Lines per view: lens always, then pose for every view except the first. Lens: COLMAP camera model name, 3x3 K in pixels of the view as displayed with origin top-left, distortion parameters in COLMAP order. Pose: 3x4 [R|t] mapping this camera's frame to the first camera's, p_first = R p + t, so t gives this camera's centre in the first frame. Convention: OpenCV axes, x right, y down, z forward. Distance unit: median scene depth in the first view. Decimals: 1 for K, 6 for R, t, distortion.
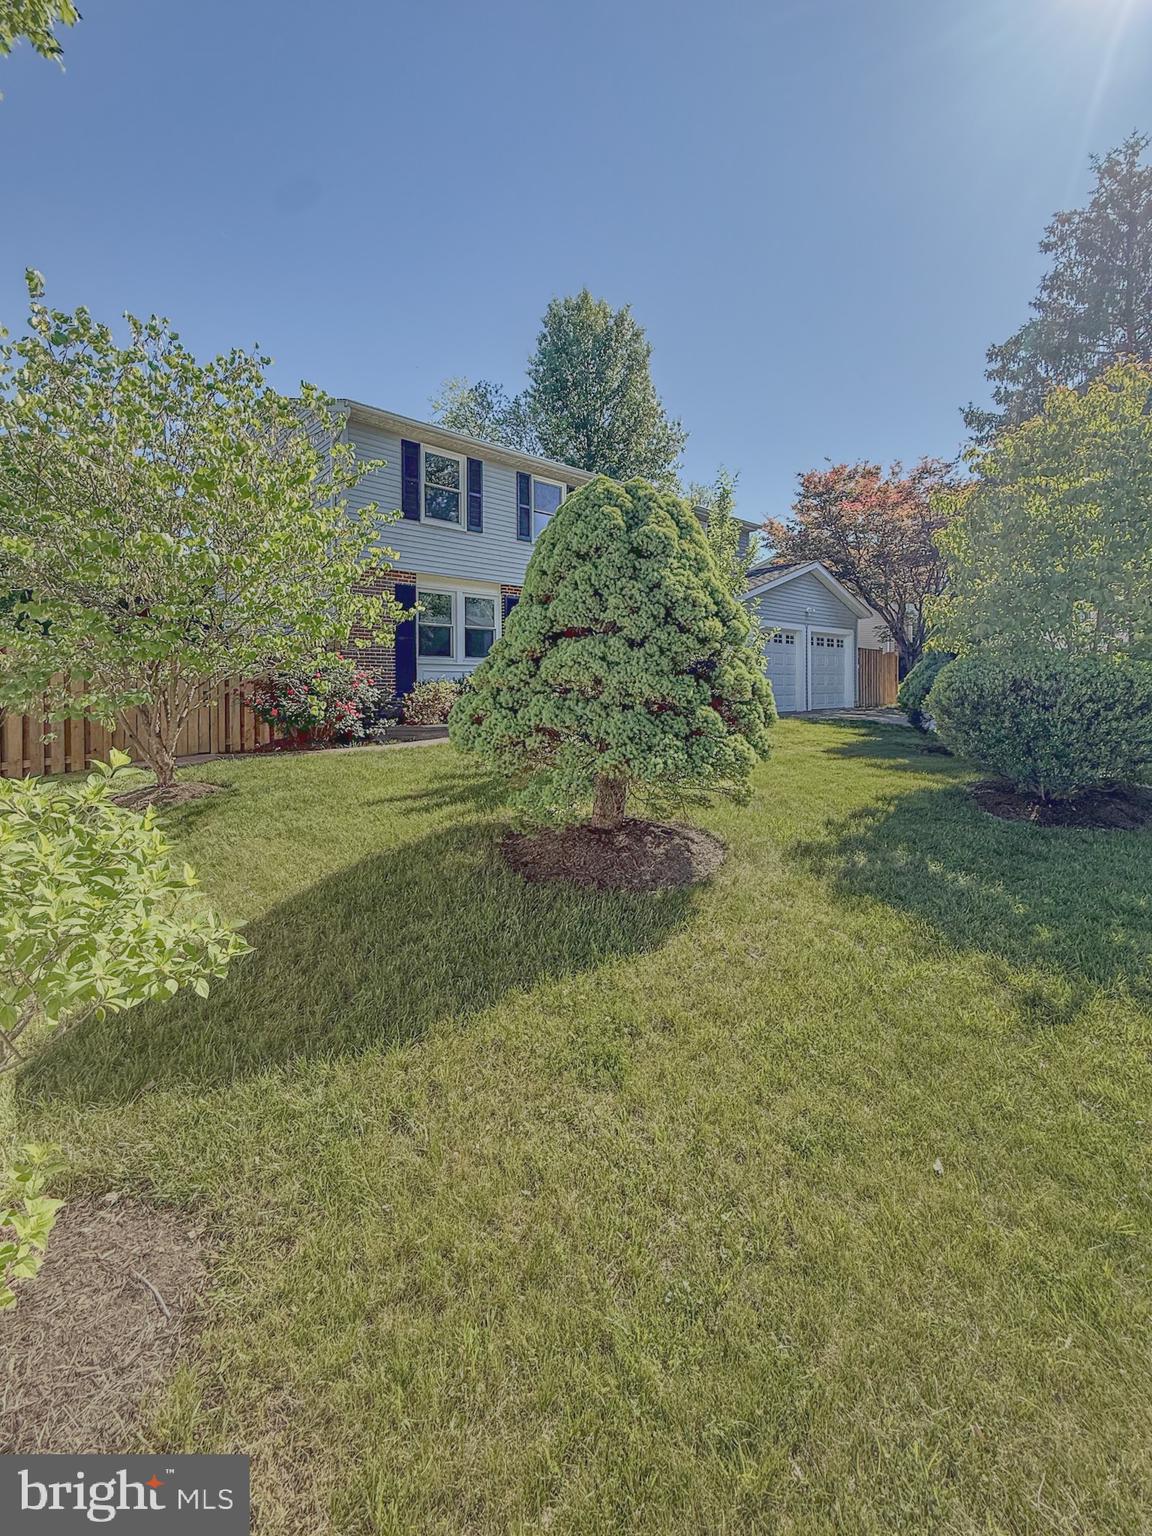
lens RADIAL K [[643.6, 0, 578.2], [0, 643.6, 695.6], [0, 0, 1]] dist [-0.002110, -0.000468]
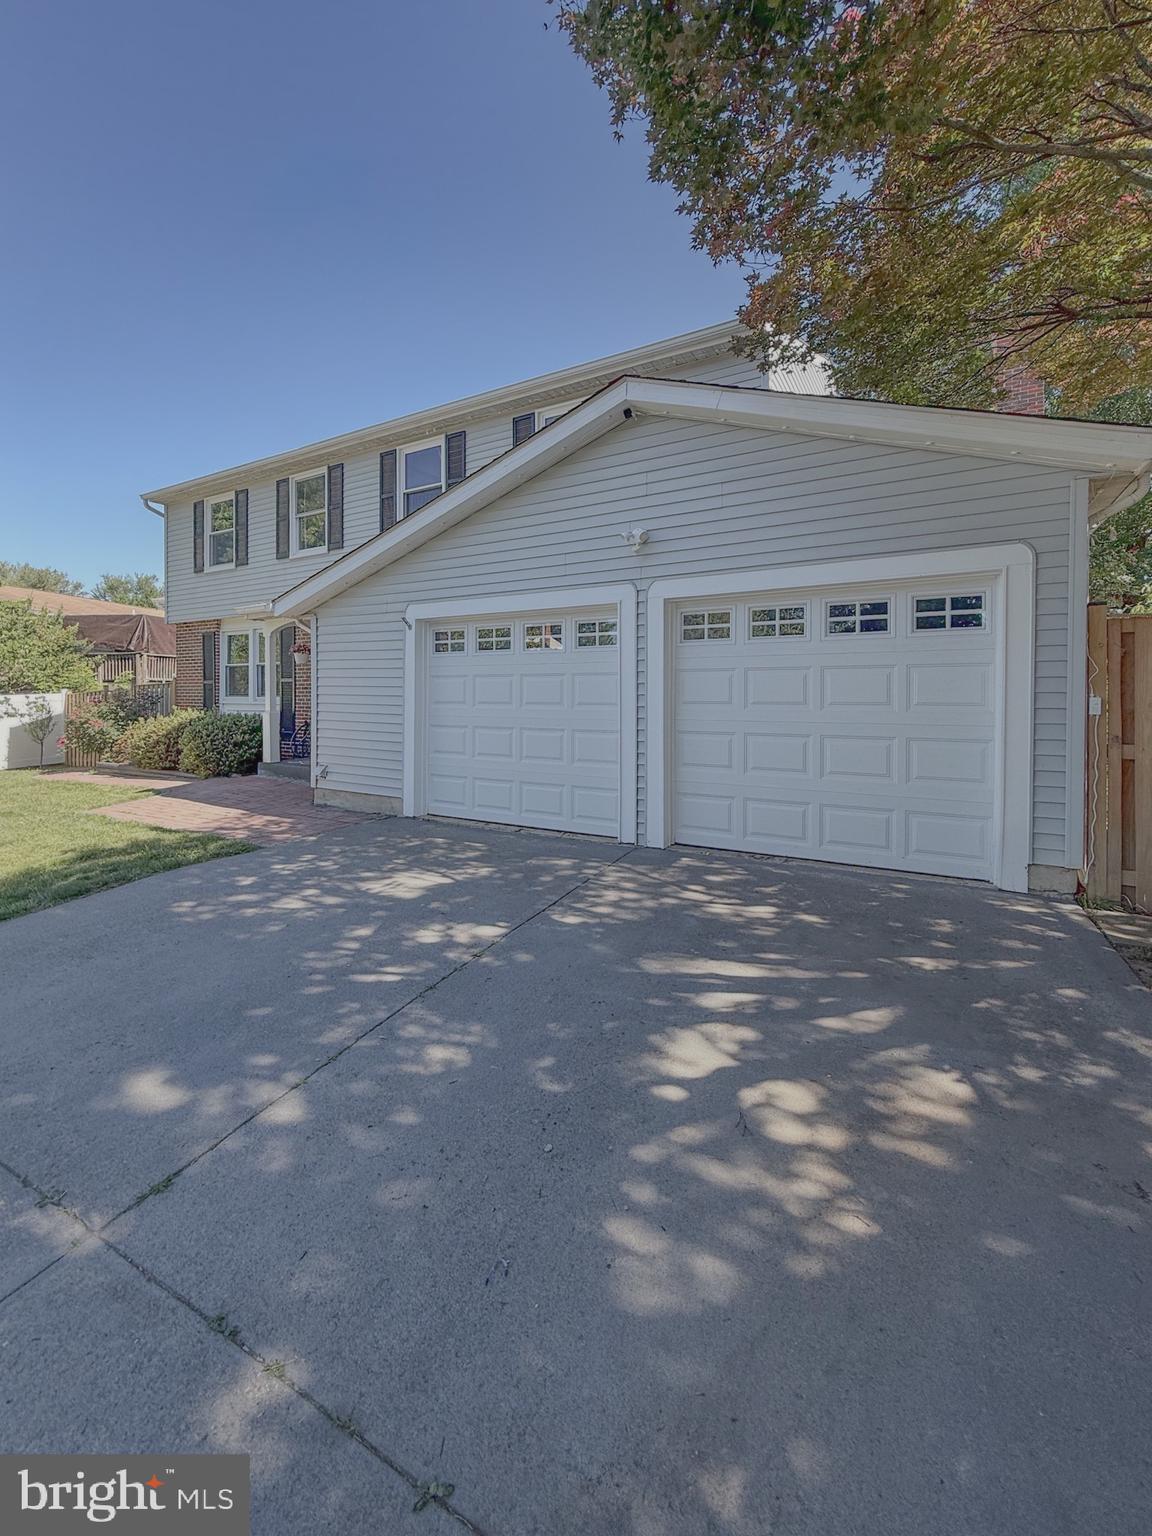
lens RADIAL K [[643.6, 0, 578.2], [0, 643.6, 695.6], [0, 0, 1]] dist [-0.002110, -0.000468]
pose [[0.300458, 0.009340, -0.953749, 0.589441], [-0.012607, 0.999904, 0.005821, -0.048085], [0.953712, 0.010275, 0.300547, 0.779364]]
